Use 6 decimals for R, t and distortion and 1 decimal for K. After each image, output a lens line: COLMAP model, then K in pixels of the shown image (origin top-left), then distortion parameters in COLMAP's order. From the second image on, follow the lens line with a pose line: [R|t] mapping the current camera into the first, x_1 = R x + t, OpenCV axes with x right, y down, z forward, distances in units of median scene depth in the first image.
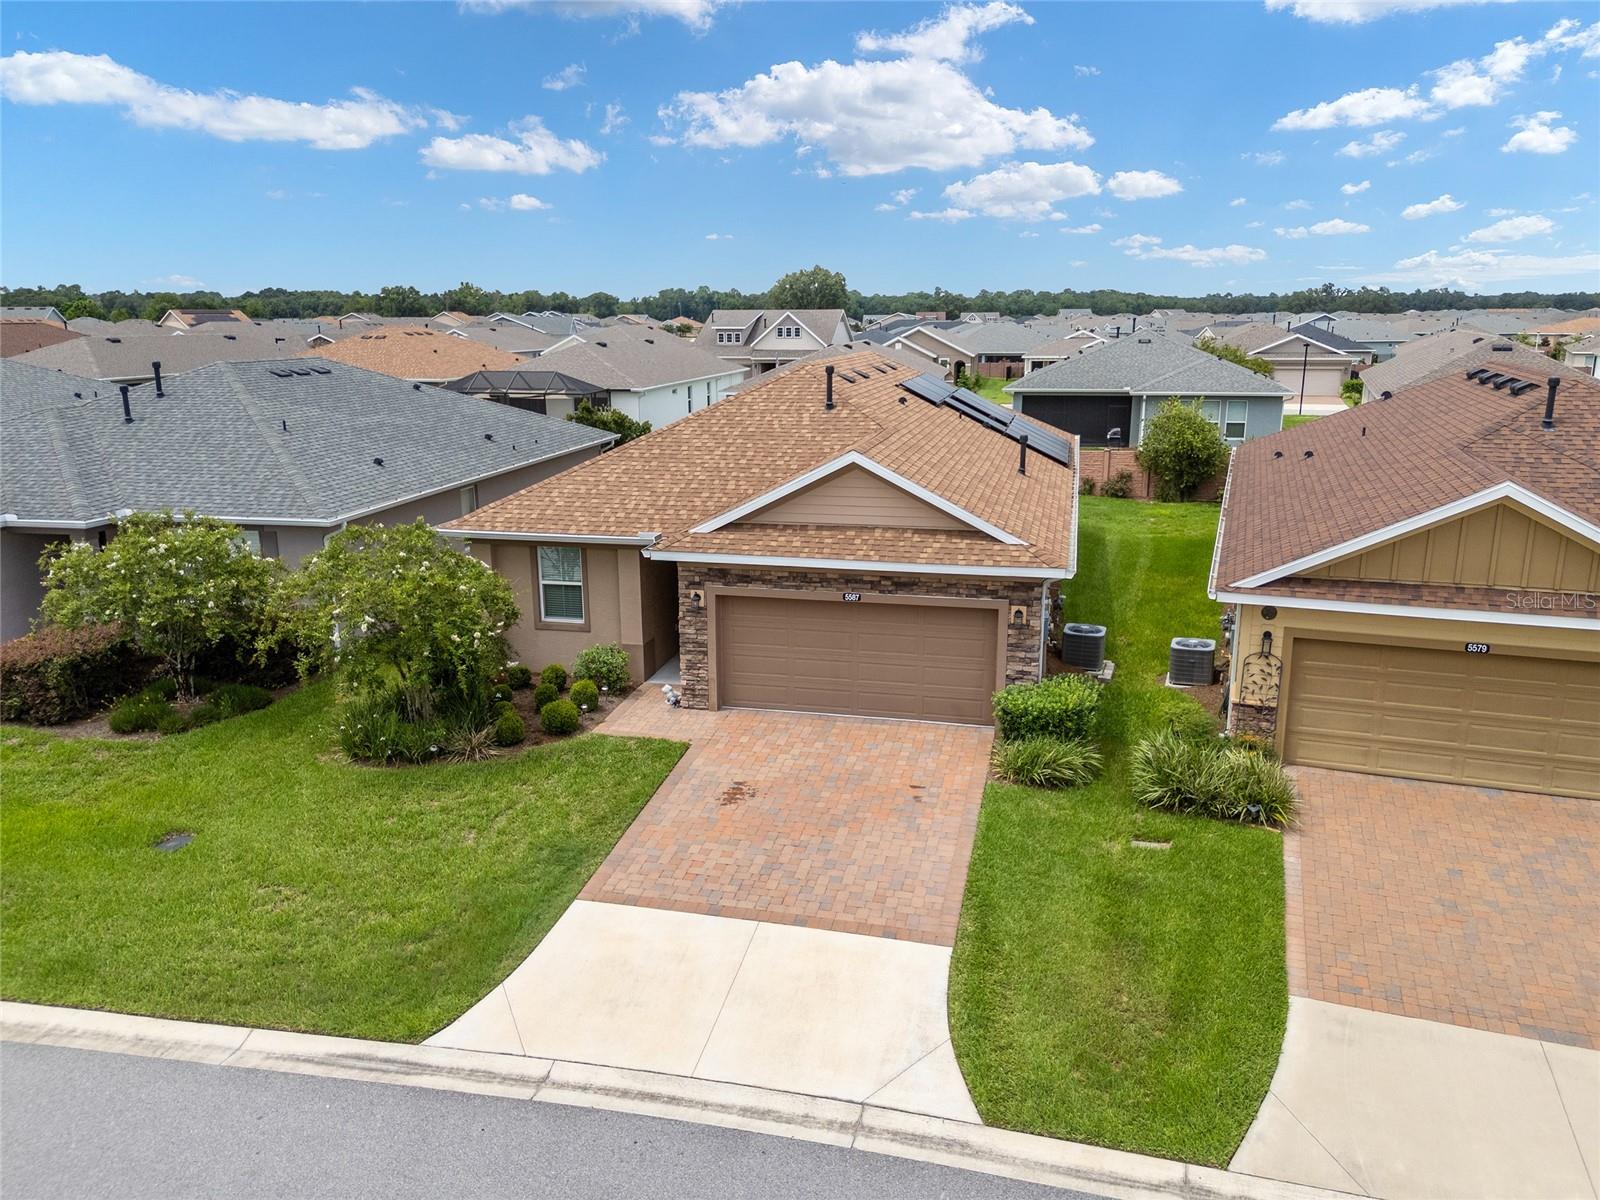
lens RADIAL K [[1174.7, 0, 798.6], [0, 1174.7, 603.3], [0, 0, 1]] dist [0.091149, -0.110346]
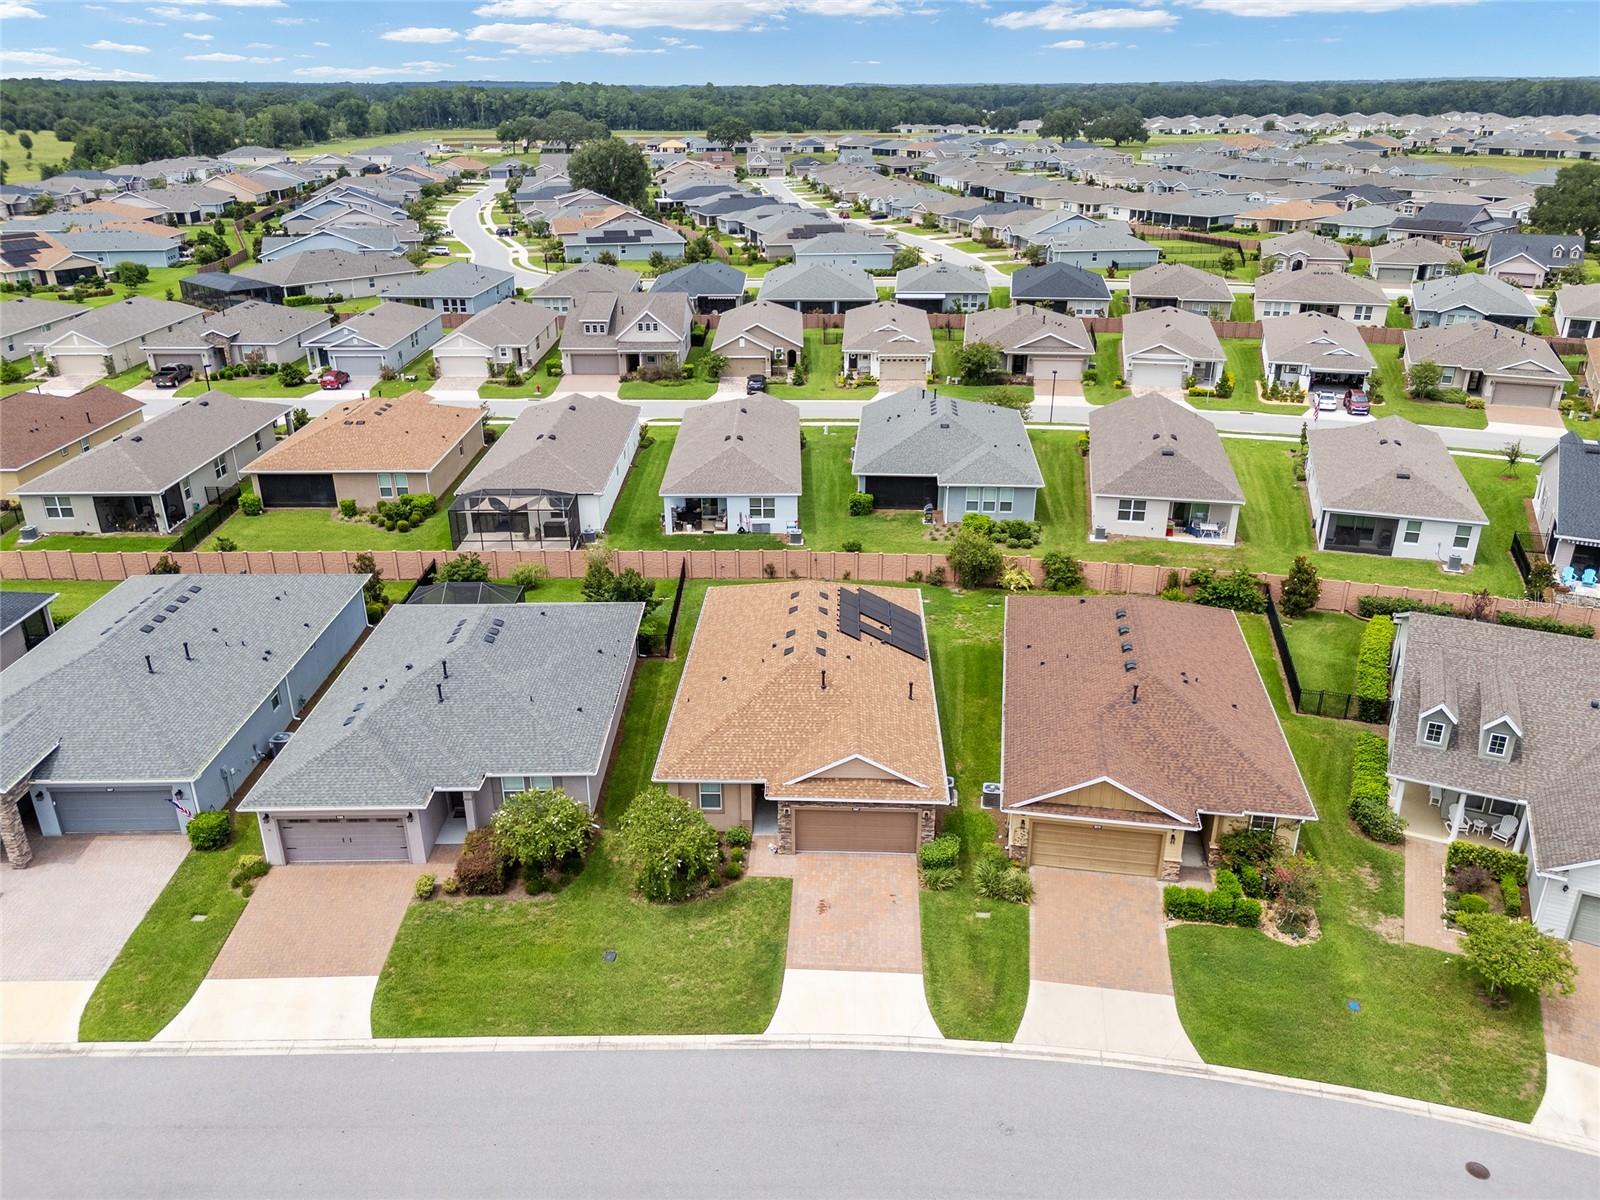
lens RADIAL K [[1174.7, 0, 798.6], [0, 1174.7, 603.3], [0, 0, 1]] dist [0.091149, -0.110346]
pose [[0.982253, -0.071923, 0.173220, -0.462332], [0.041533, 0.984034, 0.173068, -0.853893], [-0.182902, -0.162802, 0.969558, -1.234714]]
